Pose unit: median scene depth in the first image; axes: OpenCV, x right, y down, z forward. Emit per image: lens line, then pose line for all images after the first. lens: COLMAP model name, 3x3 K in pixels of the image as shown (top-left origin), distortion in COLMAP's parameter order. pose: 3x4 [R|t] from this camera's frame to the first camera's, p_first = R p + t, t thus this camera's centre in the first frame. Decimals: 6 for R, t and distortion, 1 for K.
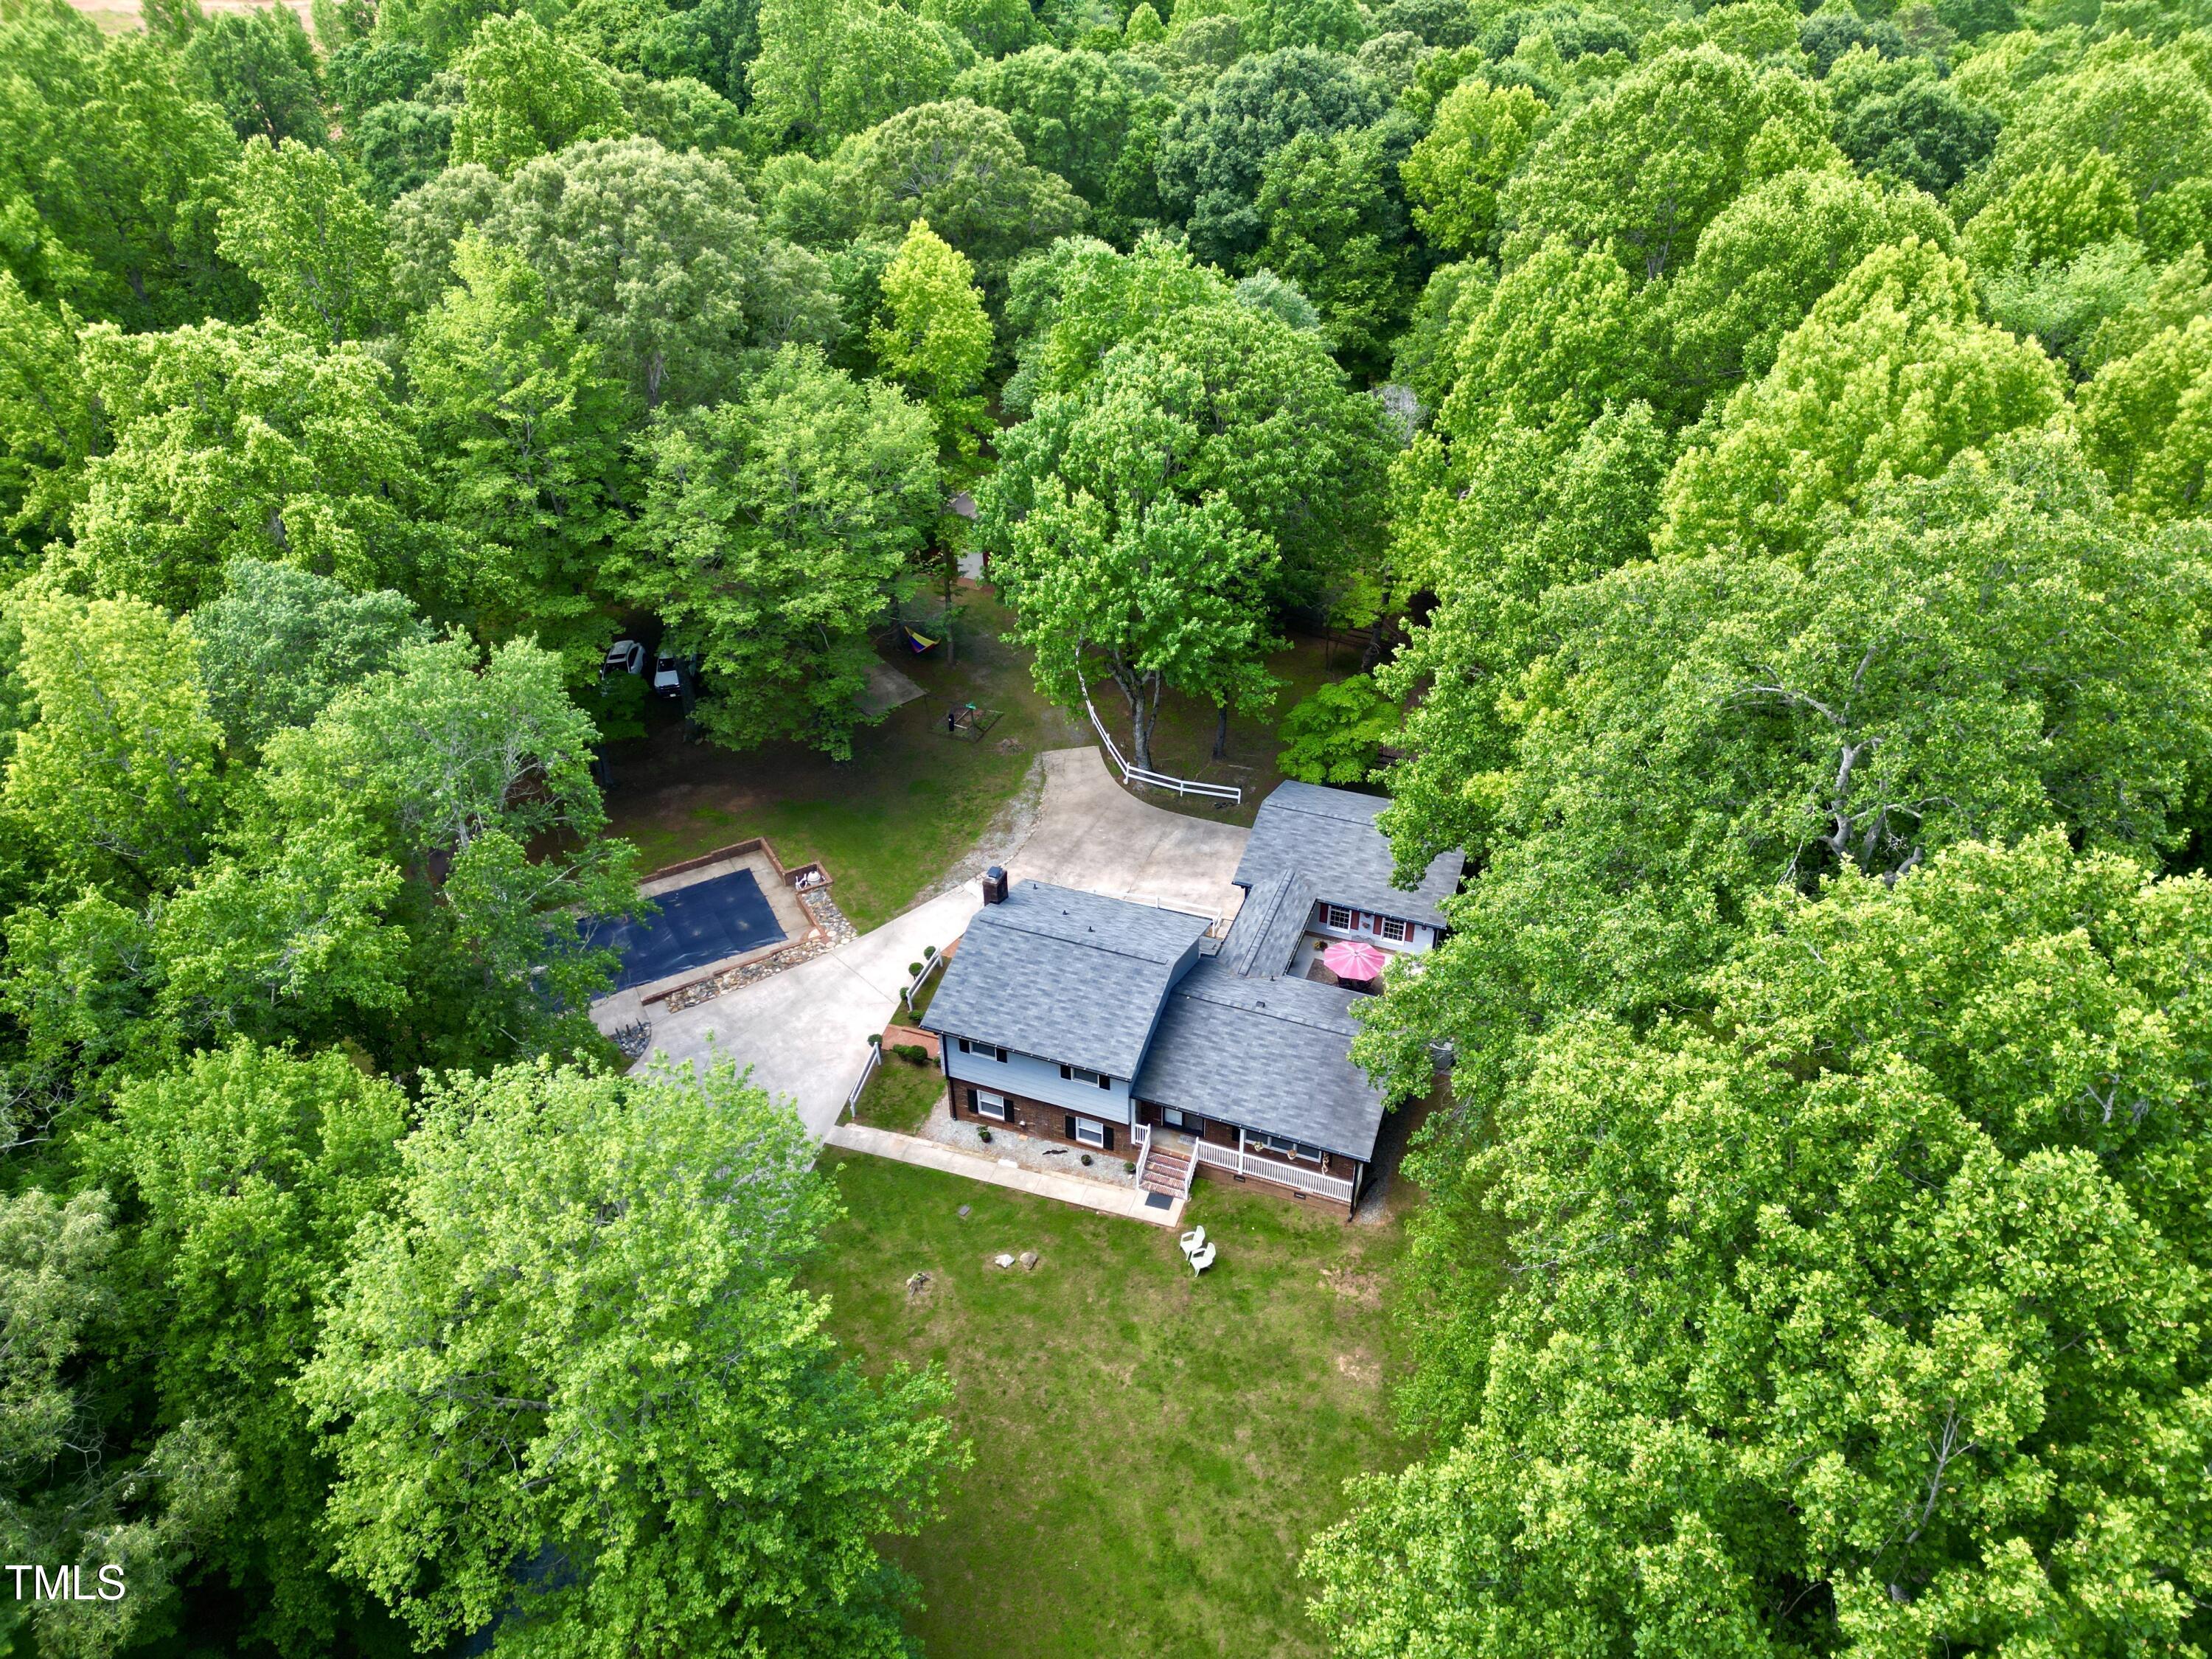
lens RADIAL K [[1571.2, 0, 1118.7], [0, 1571.2, 814.3], [0, 0, 1]] dist [0.033169, -0.024611]
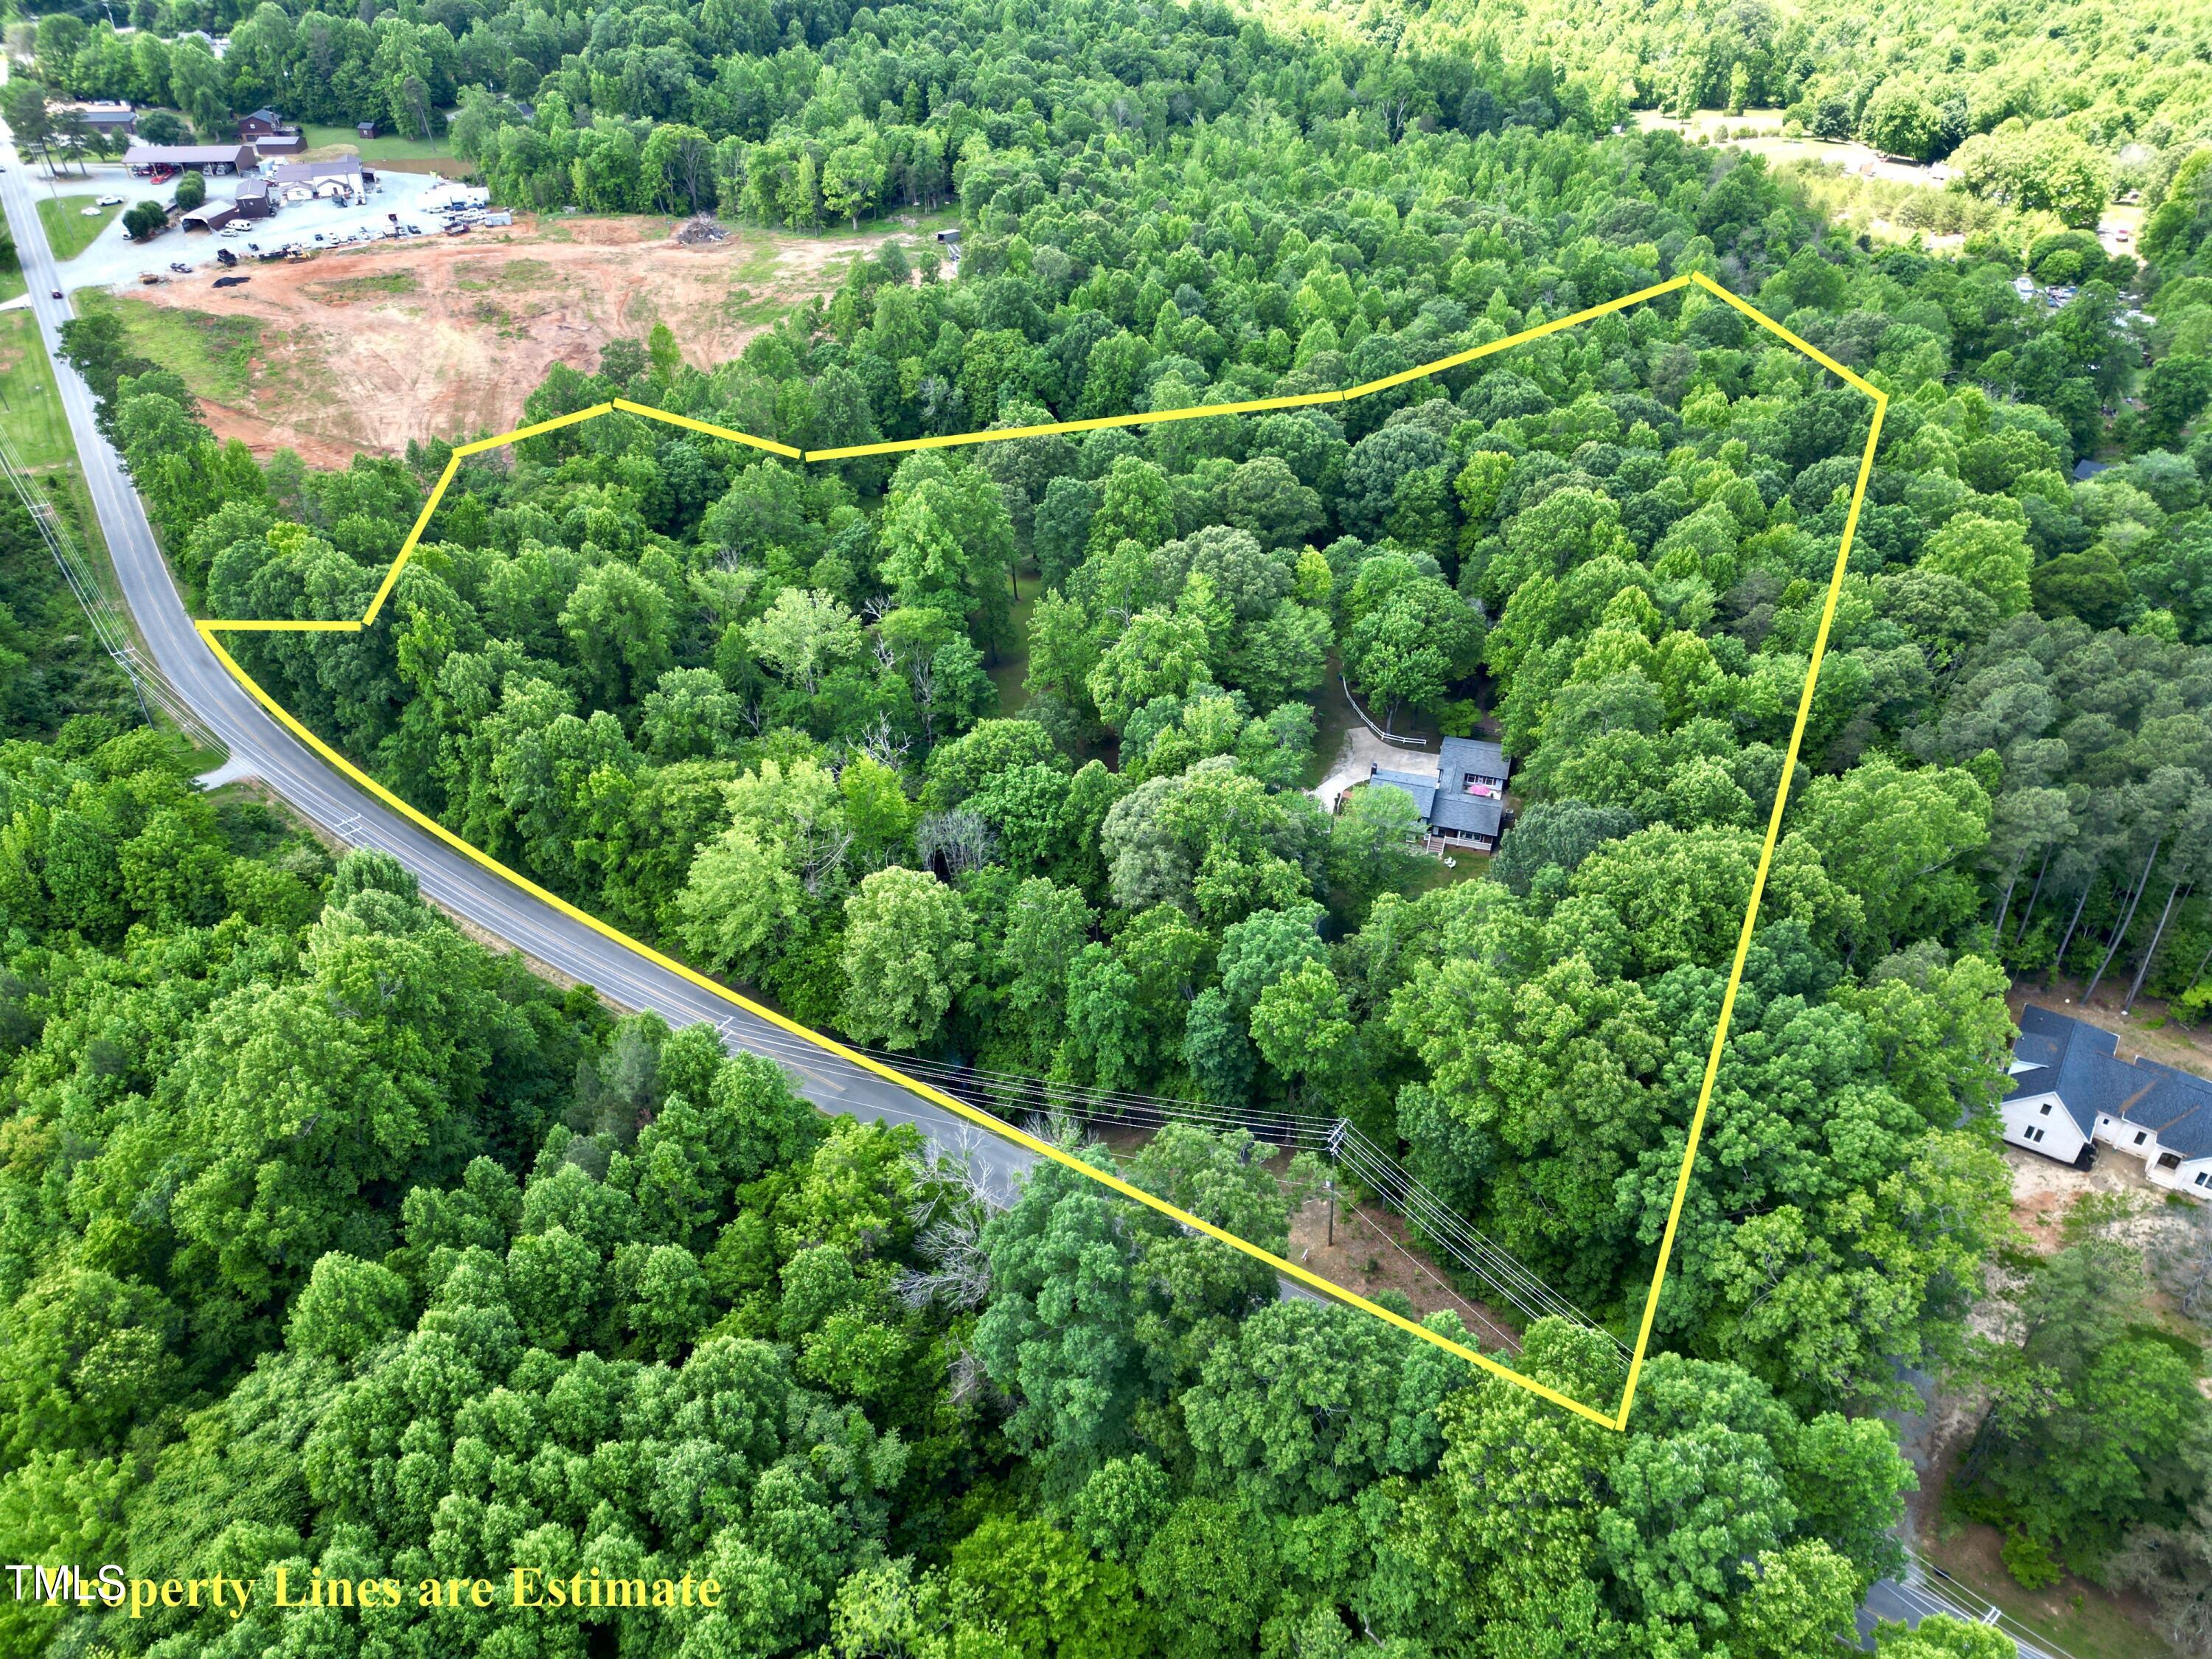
lens RADIAL K [[1571.2, 0, 1085.5], [0, 1571.2, 838.4], [0, 0, 1]] dist [0.033169, -0.024611]
pose [[0.998488, -0.033675, 0.043454, -0.877457], [0.032780, 0.999239, 0.021151, 0.106880], [-0.044133, -0.019695, 0.998832, -2.405727]]
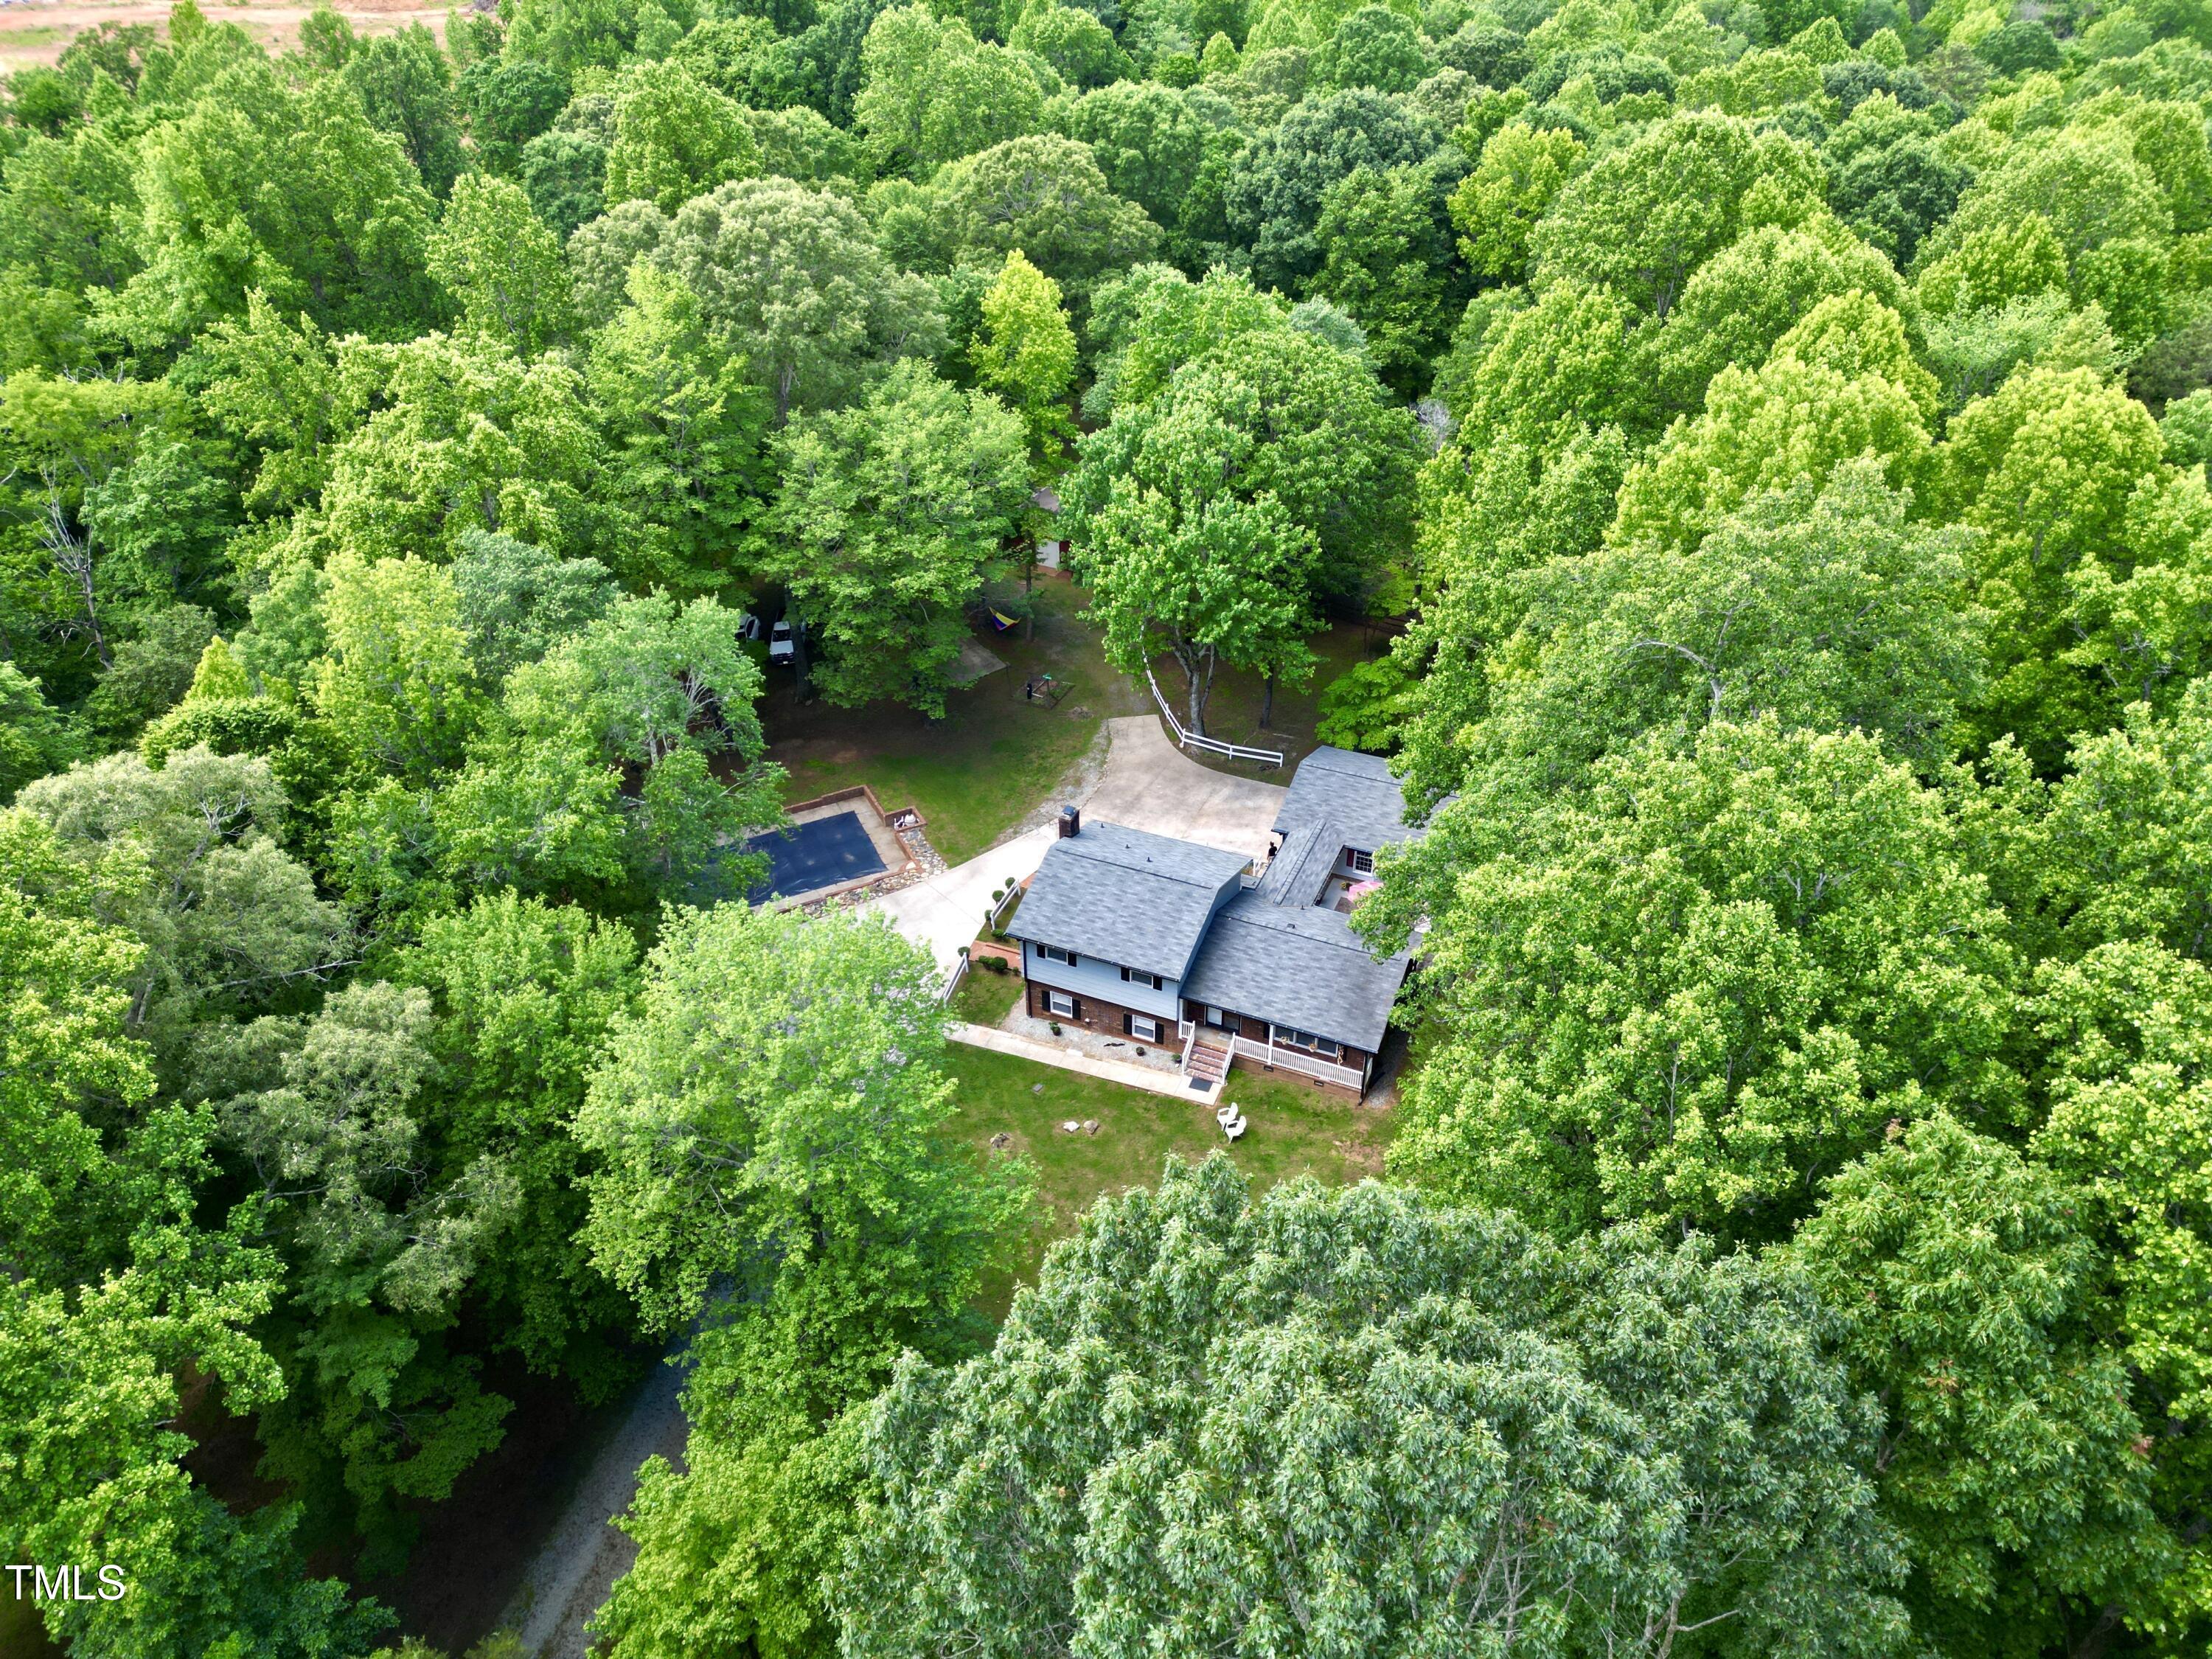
lens RADIAL K [[1571.2, 0, 1109.9], [0, 1571.2, 822.0], [0, 0, 1]] dist [0.033169, -0.024611]
pose [[0.998827, 0.028590, -0.039078, -0.002032], [-0.028401, 0.999582, 0.005388, 0.040089], [0.039216, -0.004272, 0.999222, -0.188370]]
